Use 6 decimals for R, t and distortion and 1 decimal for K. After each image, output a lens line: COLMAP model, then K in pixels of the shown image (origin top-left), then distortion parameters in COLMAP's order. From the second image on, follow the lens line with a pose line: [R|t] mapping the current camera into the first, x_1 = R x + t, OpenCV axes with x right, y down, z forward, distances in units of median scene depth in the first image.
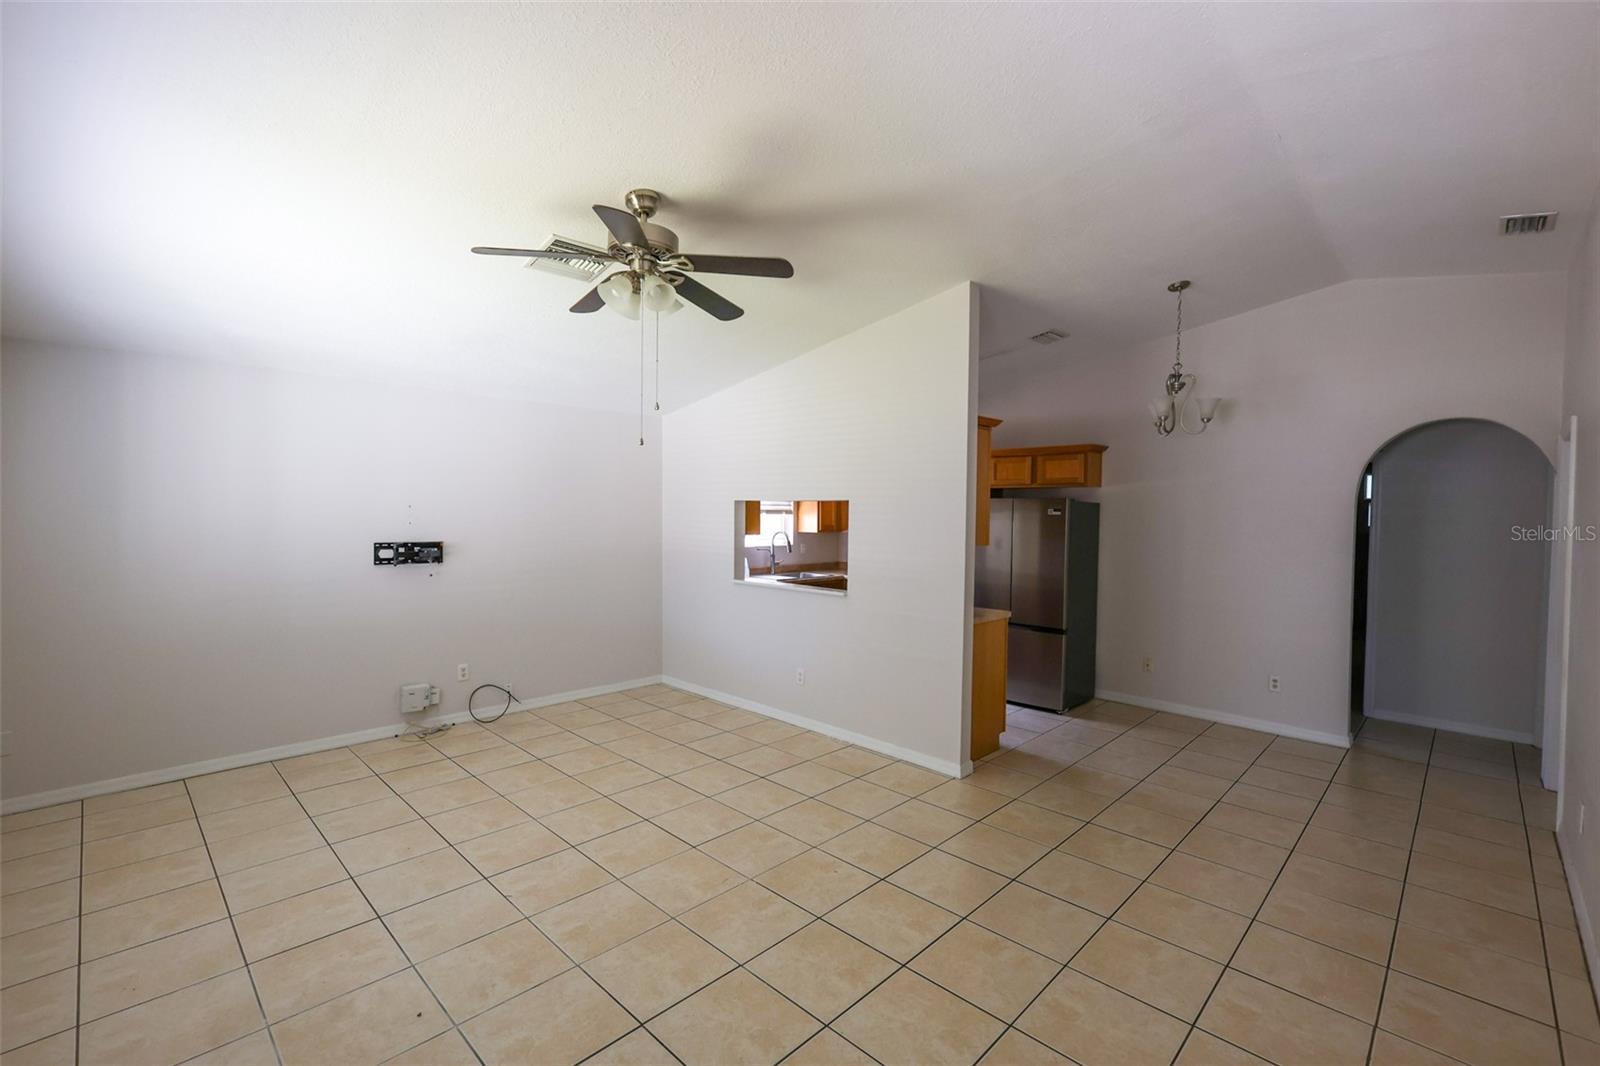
lens RADIAL K [[693.4, 0, 807.8], [0, 693.4, 517.8], [0, 0, 1]] dist [0.002292, -0.000566]
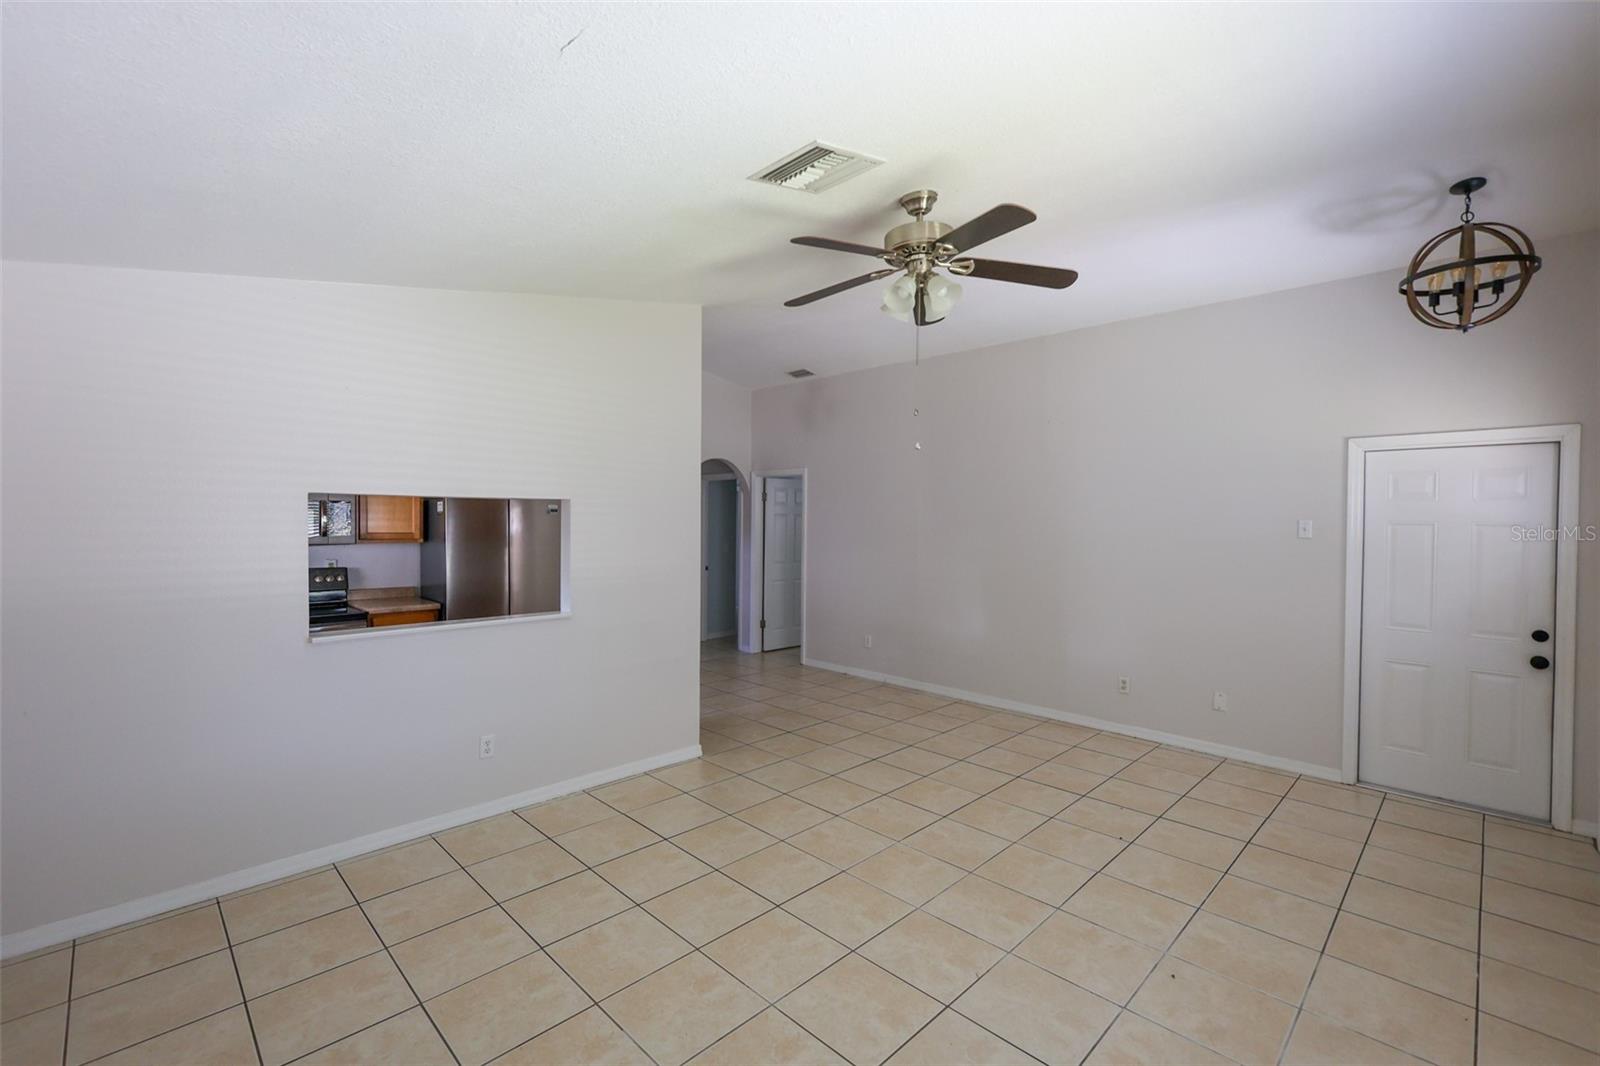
lens RADIAL K [[693.4, 0, 794.2], [0, 693.4, 531.1], [0, 0, 1]] dist [0.002292, -0.000566]
pose [[0.019712, -0.029849, 0.999360, -1.131942], [0.003148, 0.999551, 0.029793, -0.017770], [-0.999801, 0.002559, 0.019797, 1.081390]]
